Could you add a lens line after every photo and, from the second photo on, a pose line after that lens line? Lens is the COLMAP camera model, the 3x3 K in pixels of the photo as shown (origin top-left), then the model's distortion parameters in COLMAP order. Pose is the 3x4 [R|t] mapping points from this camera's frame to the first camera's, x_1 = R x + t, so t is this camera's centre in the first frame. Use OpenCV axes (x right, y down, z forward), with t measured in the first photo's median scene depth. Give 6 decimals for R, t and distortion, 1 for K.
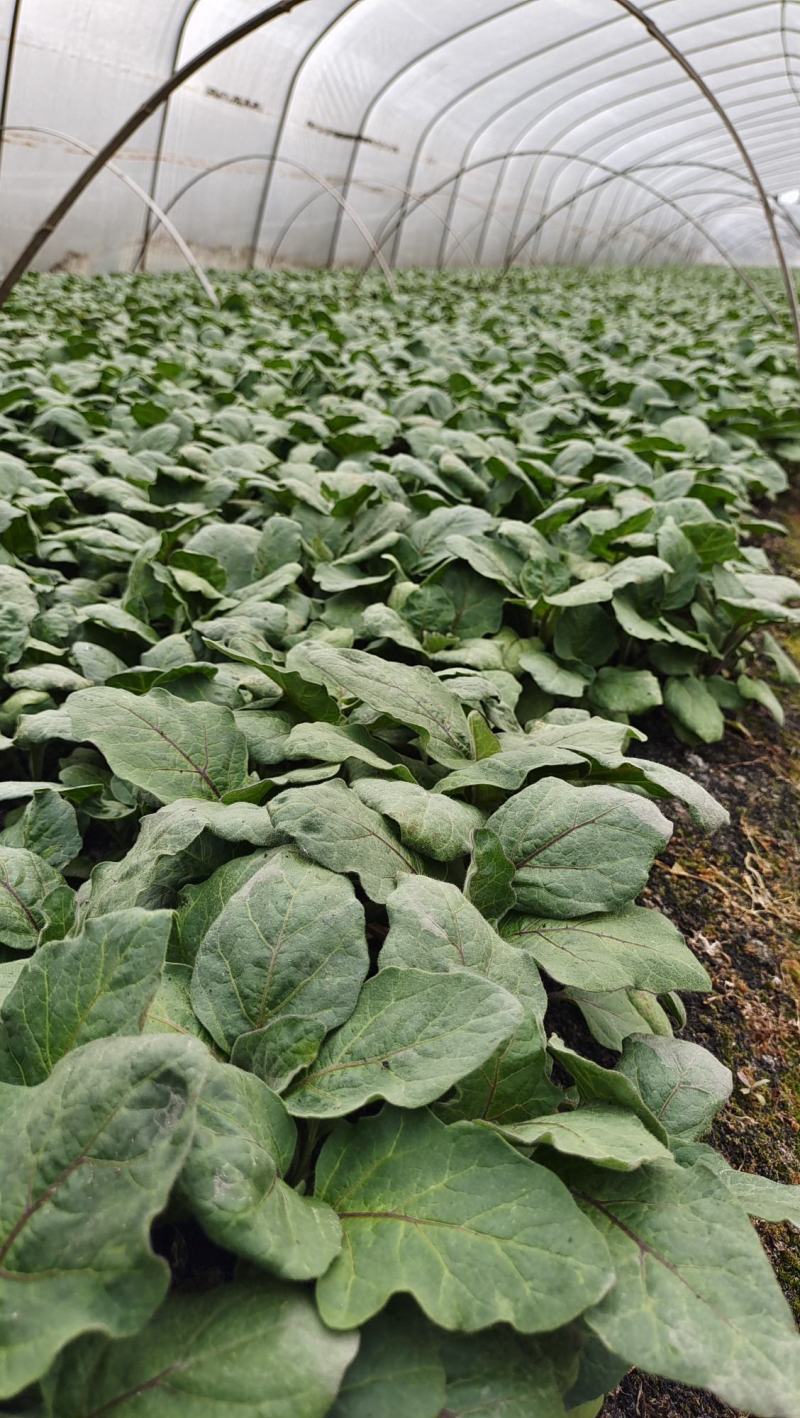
lens RADIAL K [[1025.6, 0, 398.8], [0, 1025.6, 744.9], [0, 0, 1]] dist [0.098286, -0.168421]
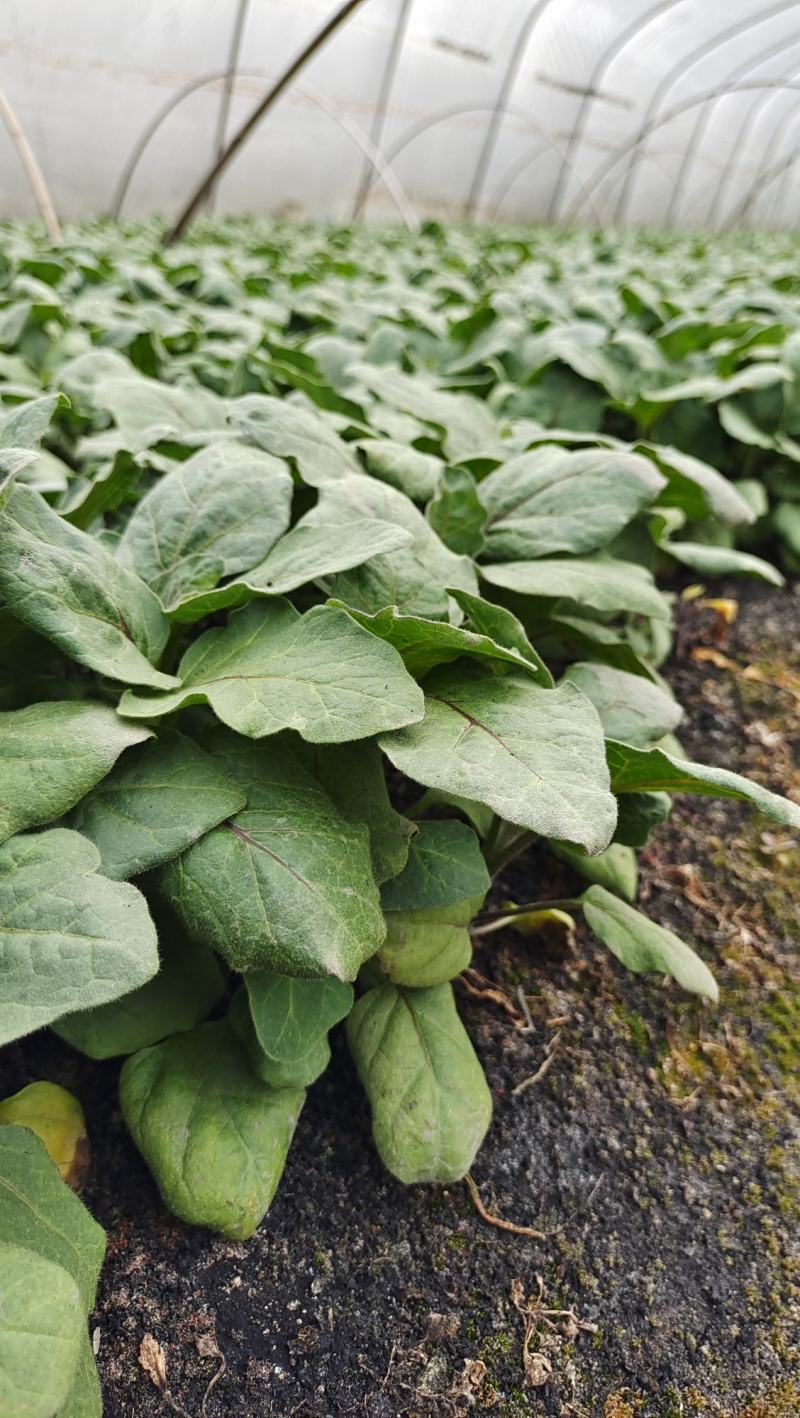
lens RADIAL K [[1025.6, 0, 398.8], [0, 1025.6, 744.9], [0, 0, 1]] dist [0.098286, -0.168421]
pose [[0.980883, 0.081209, -0.176841, 0.224184], [-0.076928, 0.996556, 0.030940, 0.319473], [0.178745, -0.016744, 0.983753, 0.038044]]
